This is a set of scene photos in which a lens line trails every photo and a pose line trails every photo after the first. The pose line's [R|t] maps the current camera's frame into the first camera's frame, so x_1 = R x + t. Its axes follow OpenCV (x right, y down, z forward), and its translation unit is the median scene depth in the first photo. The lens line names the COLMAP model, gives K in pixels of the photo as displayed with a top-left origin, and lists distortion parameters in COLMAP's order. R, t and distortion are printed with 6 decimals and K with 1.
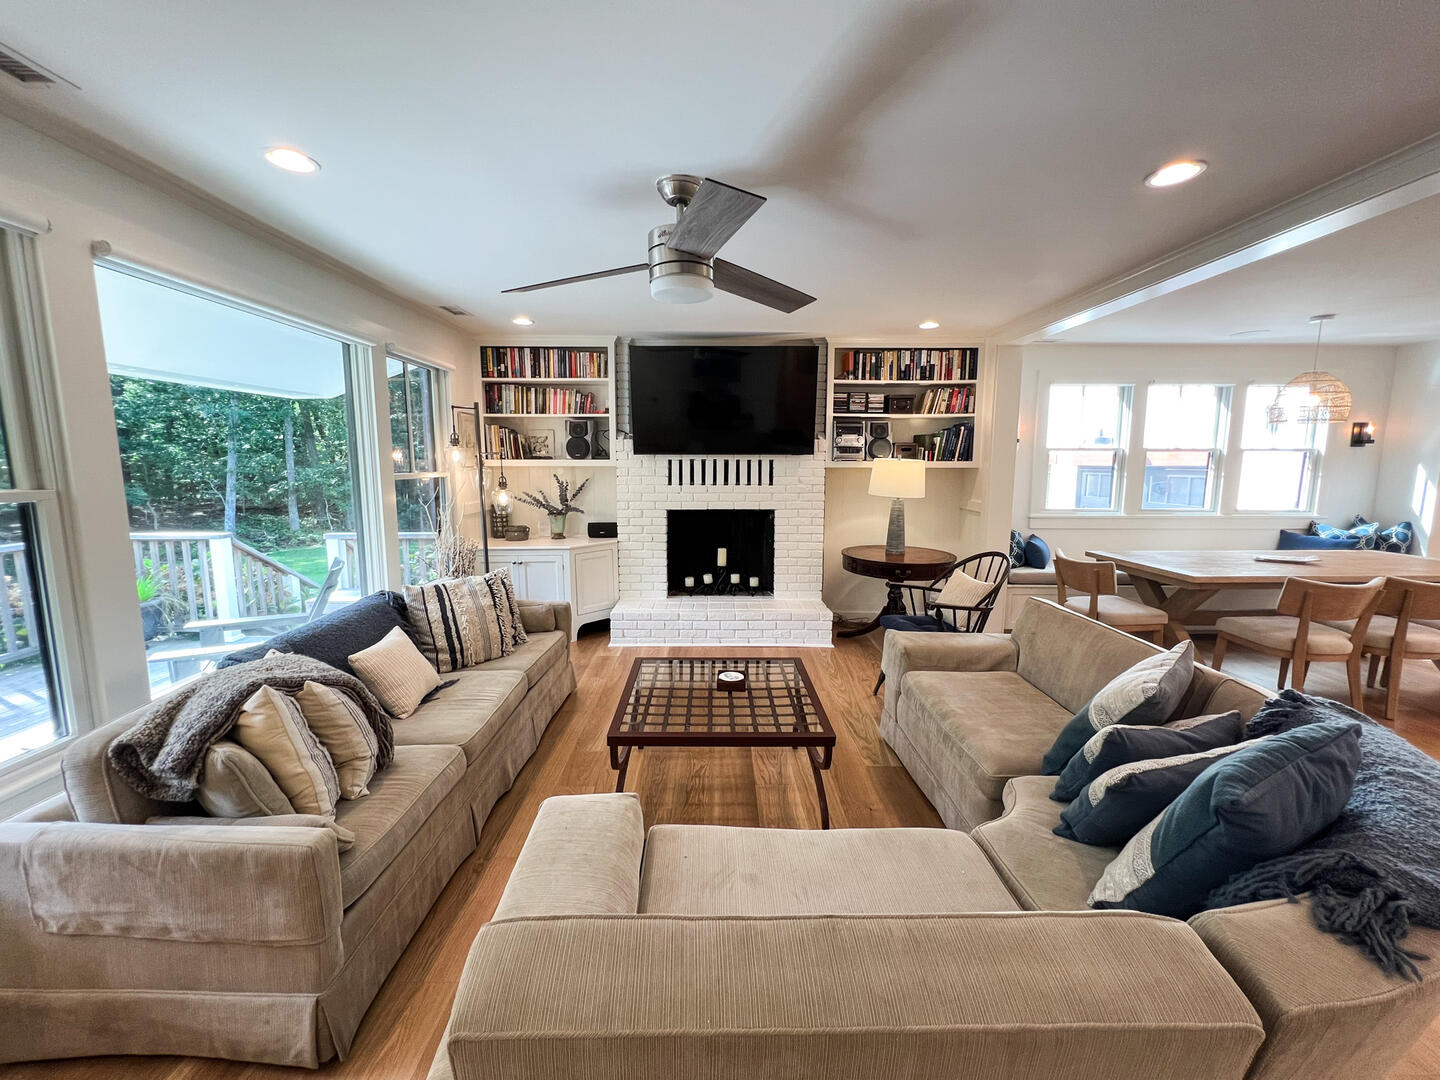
lens RADIAL K [[592.1, 0, 726.6], [0, 592.1, 538.5], [0, 0, 1]] dist [-0.007536, 0.000690]
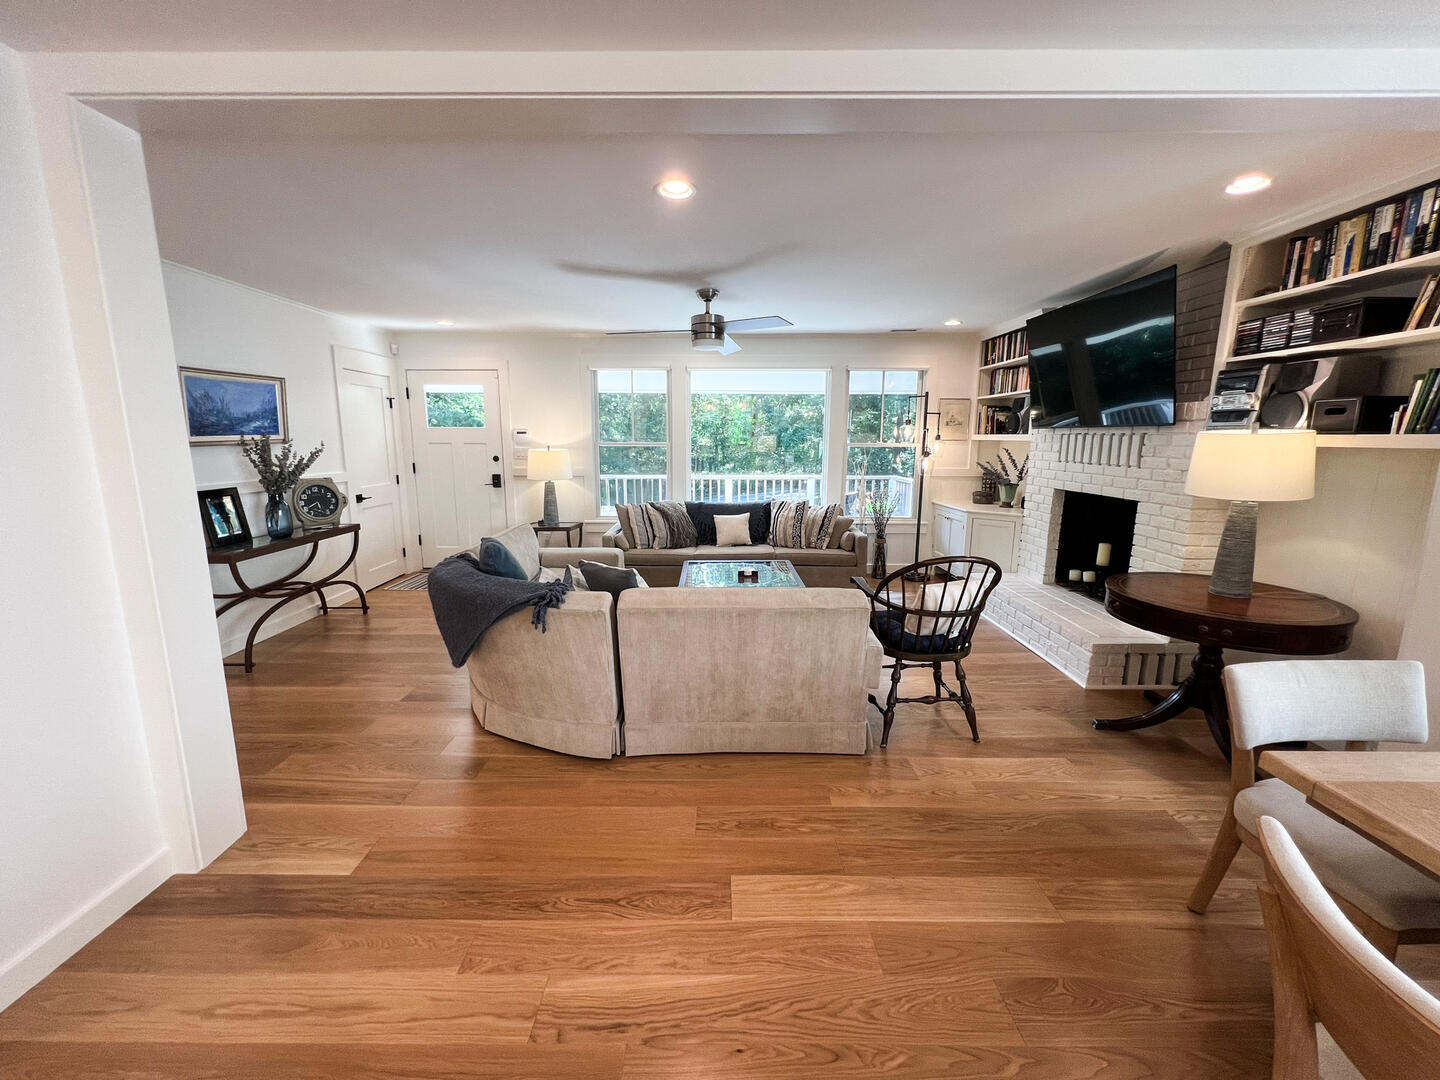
lens RADIAL K [[587.9, 0, 723.3], [0, 587.9, 544.2], [0, 0, 1]] dist [-0.002171, 0.000061]
pose [[-0.028060, 0.178784, -0.983488, 0.831201], [-0.132295, 0.974557, 0.180935, -0.061753], [0.990813, 0.135187, -0.003694, 0.500440]]
